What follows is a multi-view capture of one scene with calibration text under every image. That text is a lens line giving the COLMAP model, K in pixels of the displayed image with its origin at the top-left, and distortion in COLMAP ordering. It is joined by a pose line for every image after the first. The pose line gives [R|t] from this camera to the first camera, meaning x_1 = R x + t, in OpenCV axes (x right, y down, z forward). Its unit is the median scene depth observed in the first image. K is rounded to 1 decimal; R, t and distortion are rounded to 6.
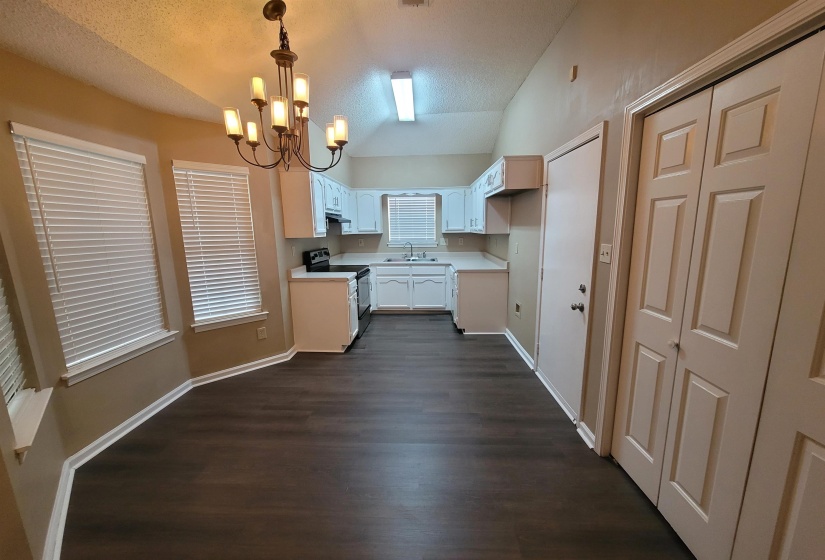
lens RADIAL K [[333.7, 0, 406.8], [0, 333.7, 294.4], [0, 0, 1]] dist [-0.007545, 0.003624]
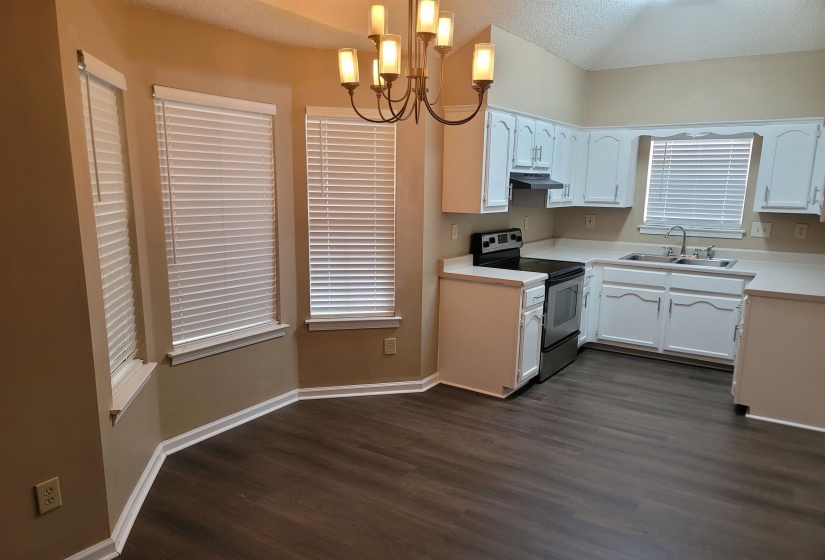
lens RADIAL K [[601.6, 0, 407.8], [0, 601.6, 315.4], [0, 0, 1]] dist [0.047780, -0.013963]
pose [[0.856007, 0.140413, -0.497530, 0.212774], [-0.128326, 0.989999, 0.058611, -0.026357], [0.500784, 0.013675, 0.865464, -0.079676]]
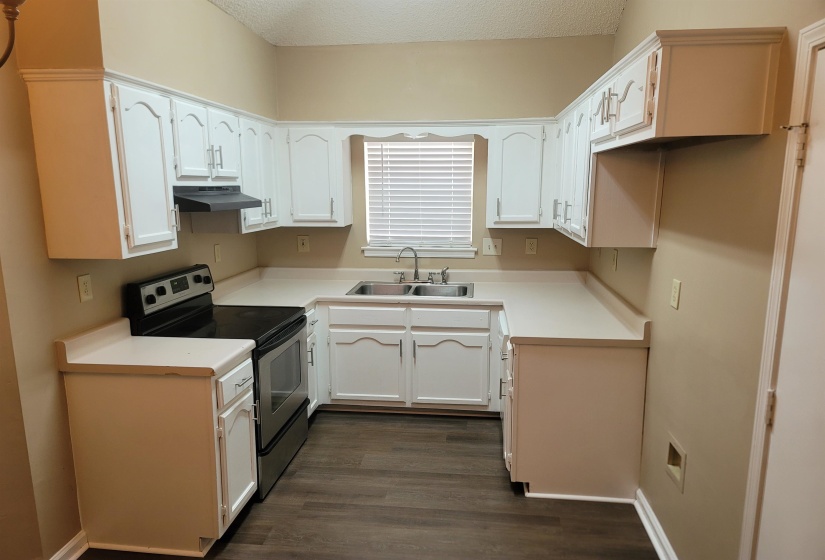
lens RADIAL K [[582.9, 0, 406.0], [0, 582.9, 309.1], [0, 0, 1]] dist [0.047289, -0.014296]
pose [[0.997427, 0.027575, -0.066170, 0.084807], [-0.026373, 0.999472, 0.018969, -0.139089], [0.066658, -0.017175, 0.997628, 0.369680]]
